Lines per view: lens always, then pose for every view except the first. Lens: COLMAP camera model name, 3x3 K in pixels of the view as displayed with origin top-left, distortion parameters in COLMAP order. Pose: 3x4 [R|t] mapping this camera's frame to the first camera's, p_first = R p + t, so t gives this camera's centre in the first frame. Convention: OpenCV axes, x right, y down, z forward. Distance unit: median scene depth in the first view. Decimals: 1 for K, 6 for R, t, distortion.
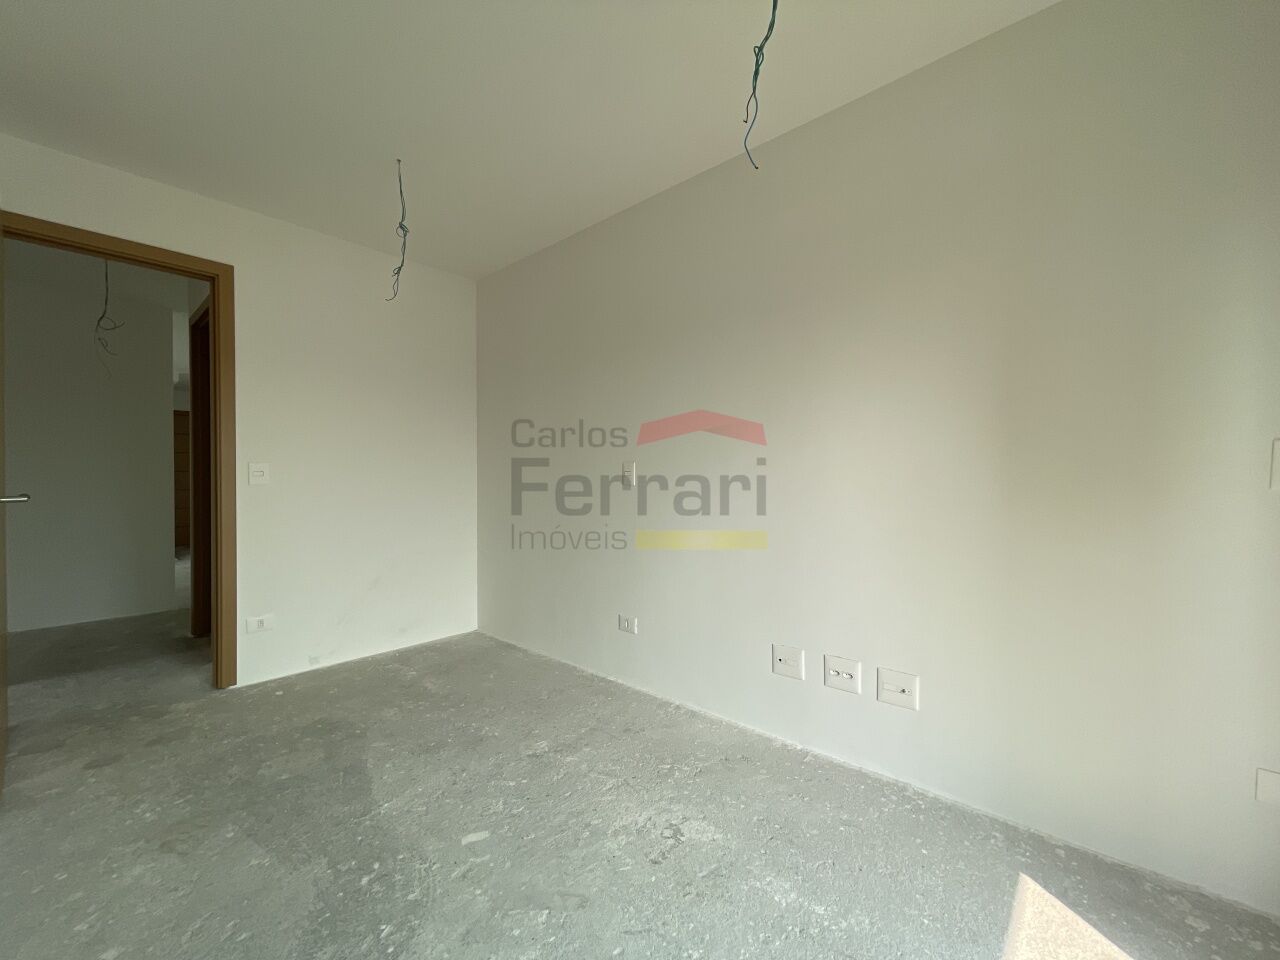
lens RADIAL K [[516.9, 0, 634.8], [0, 516.9, 480.8], [0, 0, 1]] dist [-0.002291, -0.000681]
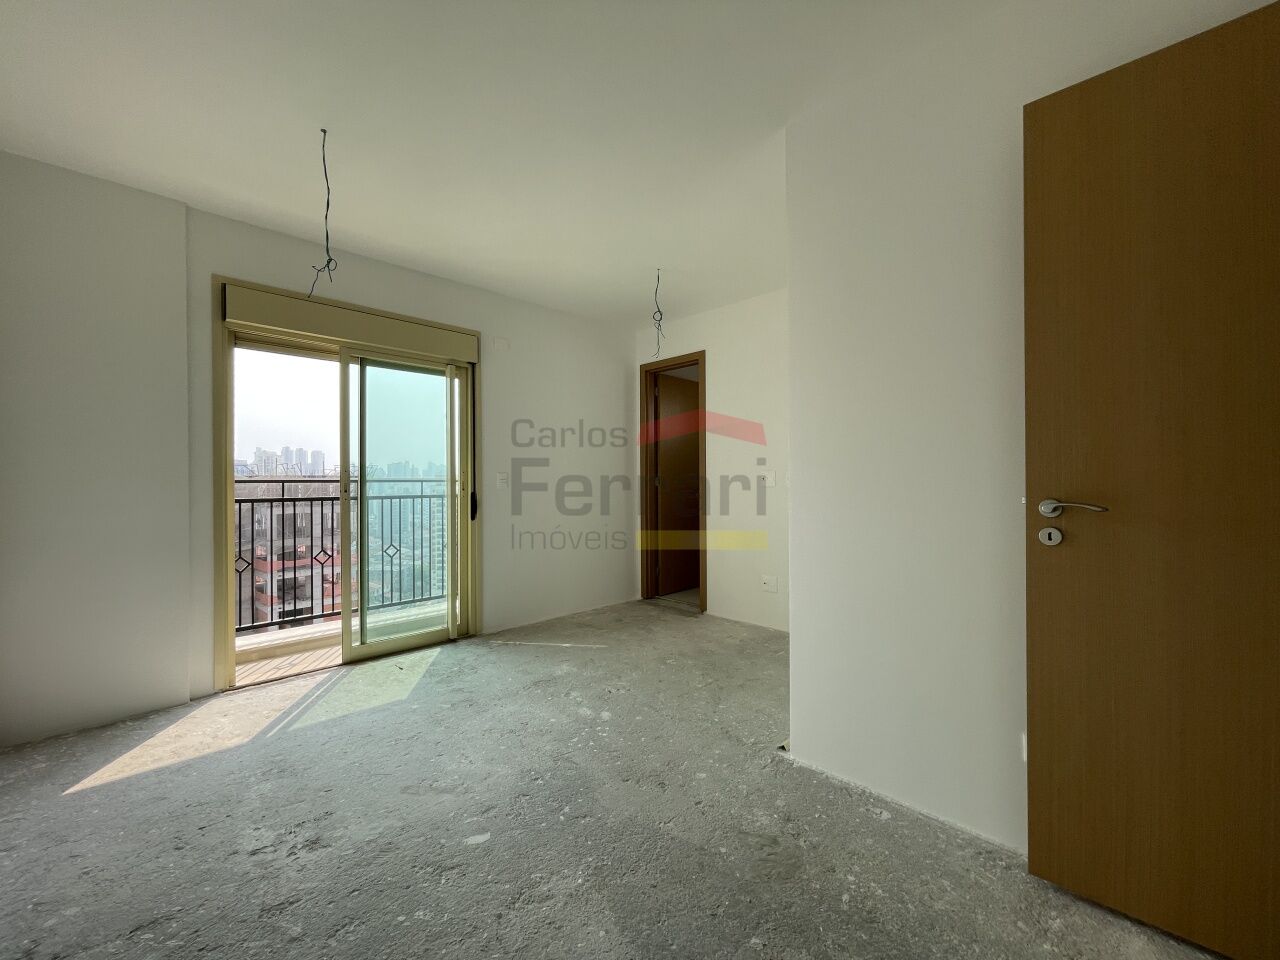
lens RADIAL K [[516.9, 0, 636.4], [0, 516.9, 484.0], [0, 0, 1]] dist [-0.002291, -0.000681]
pose [[-0.998414, 0.005198, 0.056060, -0.542129], [0.005374, 0.999981, 0.002993, -0.007832], [-0.056043, 0.003290, -0.998423, 1.581748]]
